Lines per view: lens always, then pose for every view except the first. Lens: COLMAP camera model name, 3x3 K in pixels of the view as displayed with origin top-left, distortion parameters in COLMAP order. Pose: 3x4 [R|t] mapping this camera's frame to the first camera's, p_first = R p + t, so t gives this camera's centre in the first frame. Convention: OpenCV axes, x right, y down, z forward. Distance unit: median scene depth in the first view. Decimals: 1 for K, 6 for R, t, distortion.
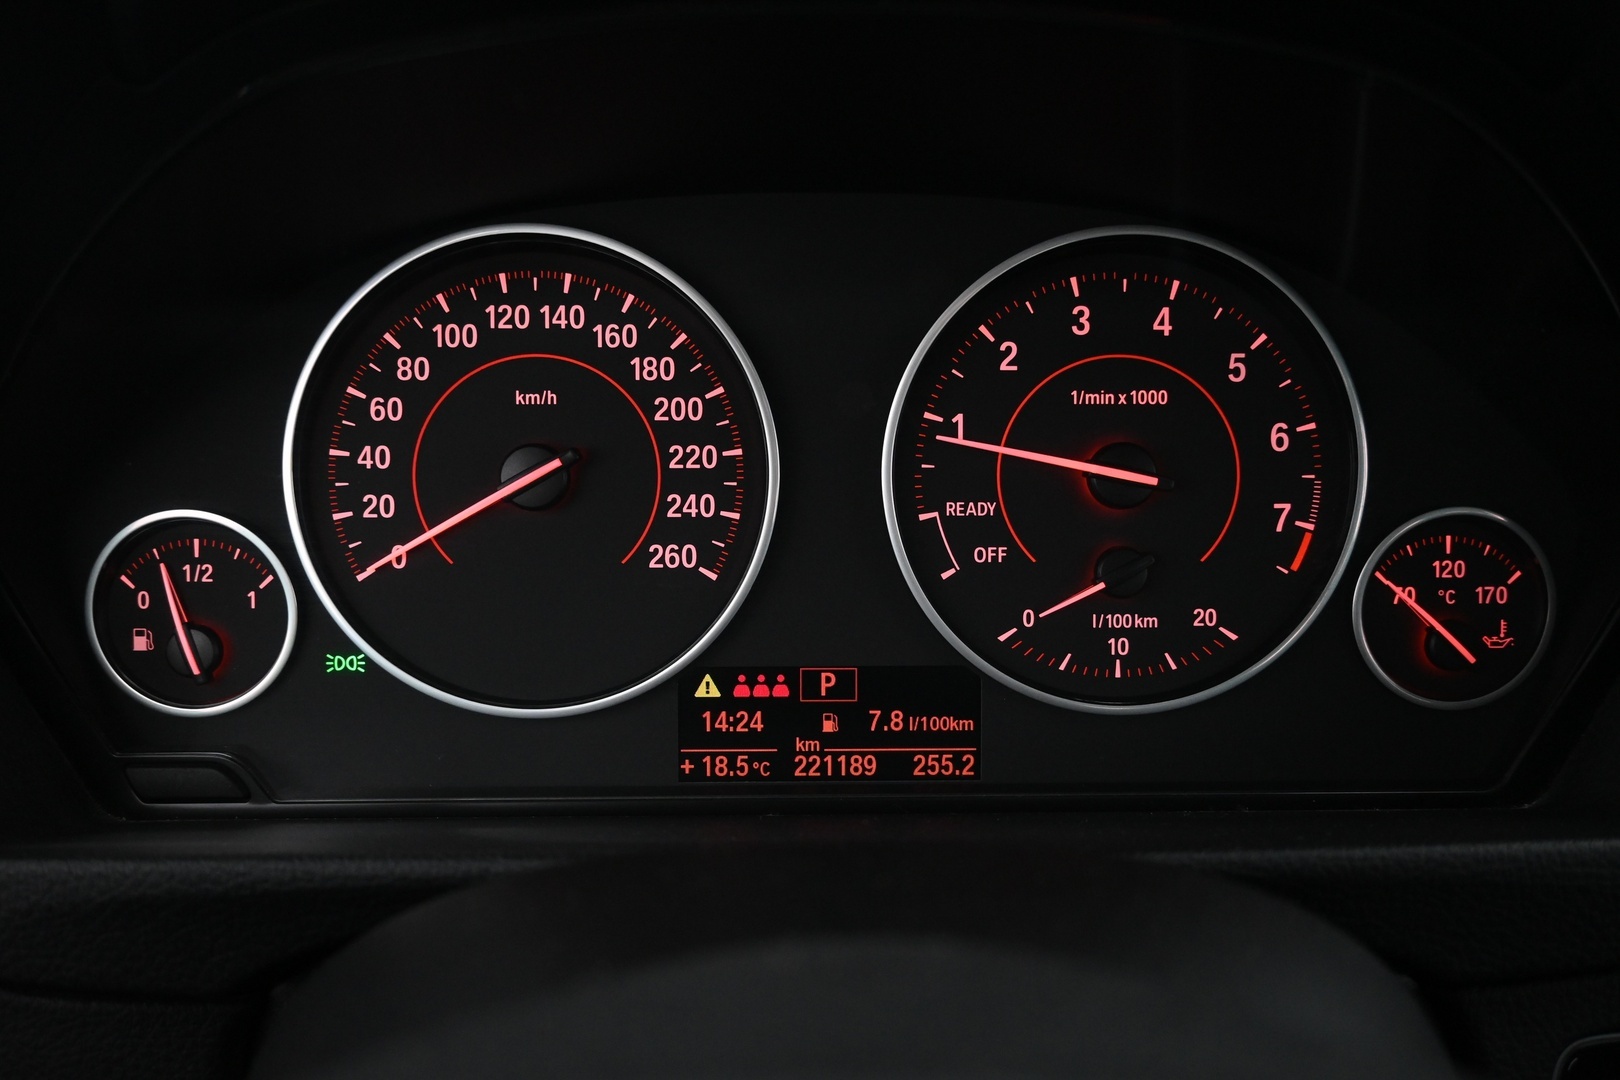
lens RADIAL K [[1090.6, 0, 809.1], [0, 1090.6, 542.7], [0, 0, 1]] dist [-0.002463, -0.000024]
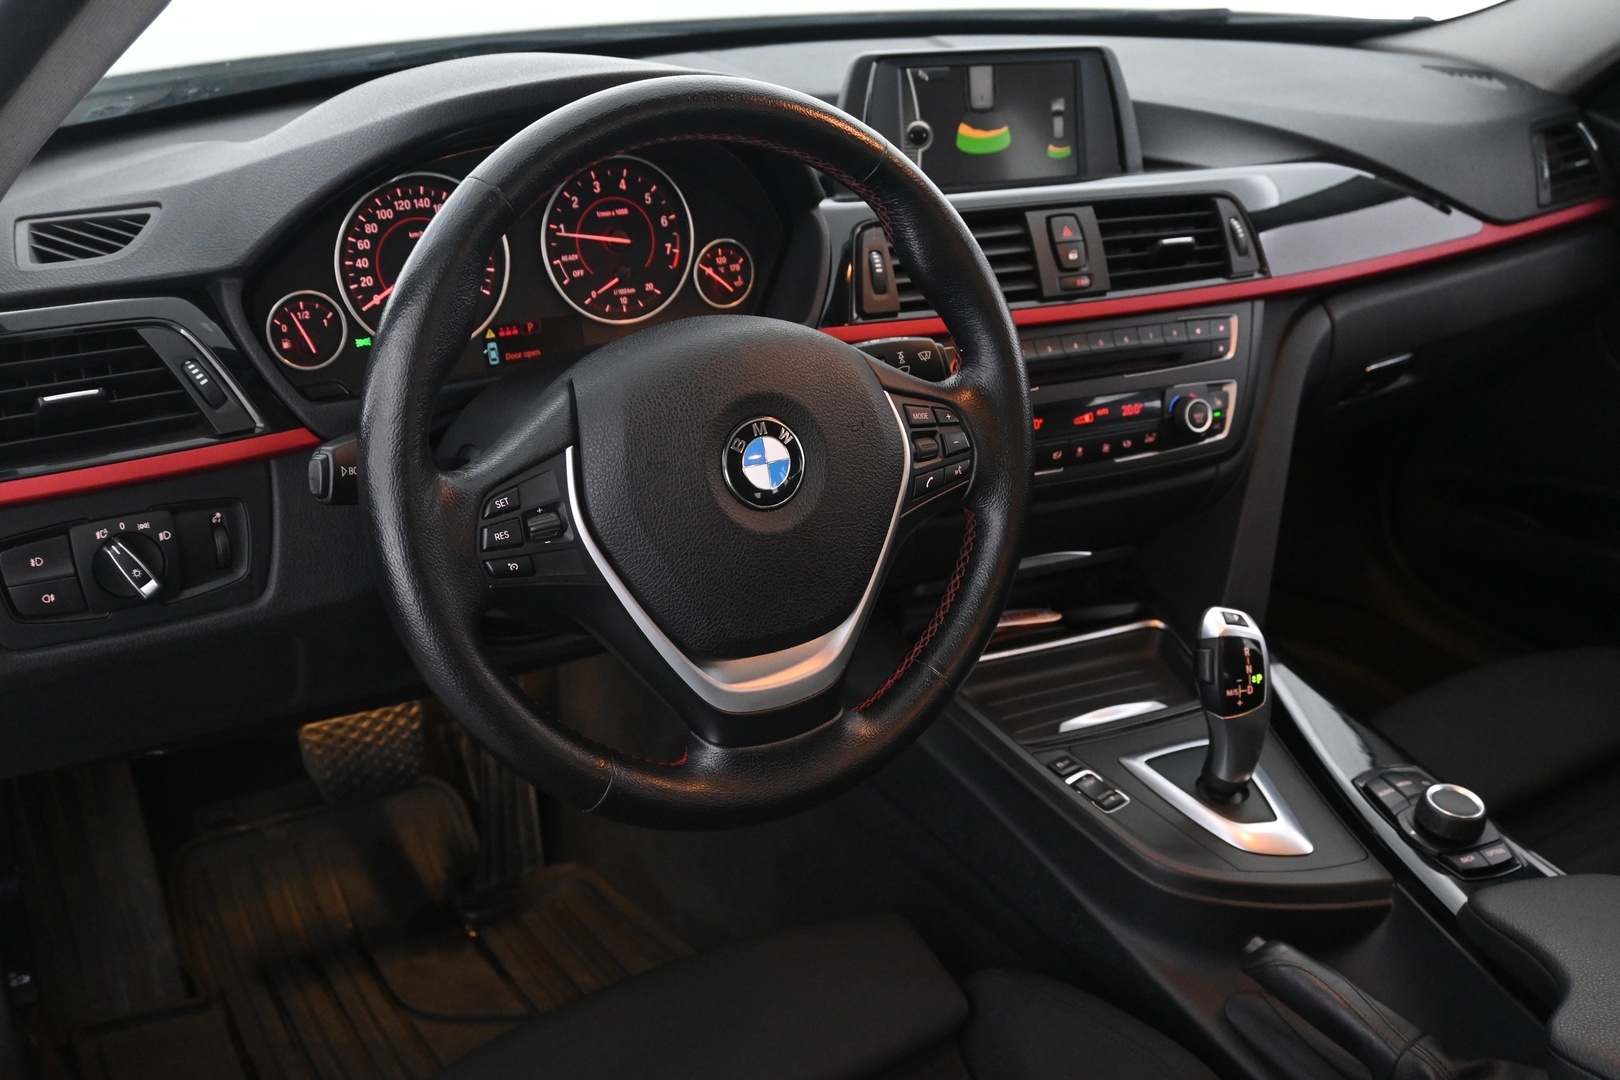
lens RADIAL K [[1582.5, 0, 814.7], [0, 1582.5, 540.8], [0, 0, 1]] dist [-0.019653, 0.000000]
pose [[0.847875, -0.197840, 0.491901, -1.480080], [0.115652, 0.974444, 0.192570, -0.032290], [-0.517428, -0.106386, 0.849088, -2.896196]]
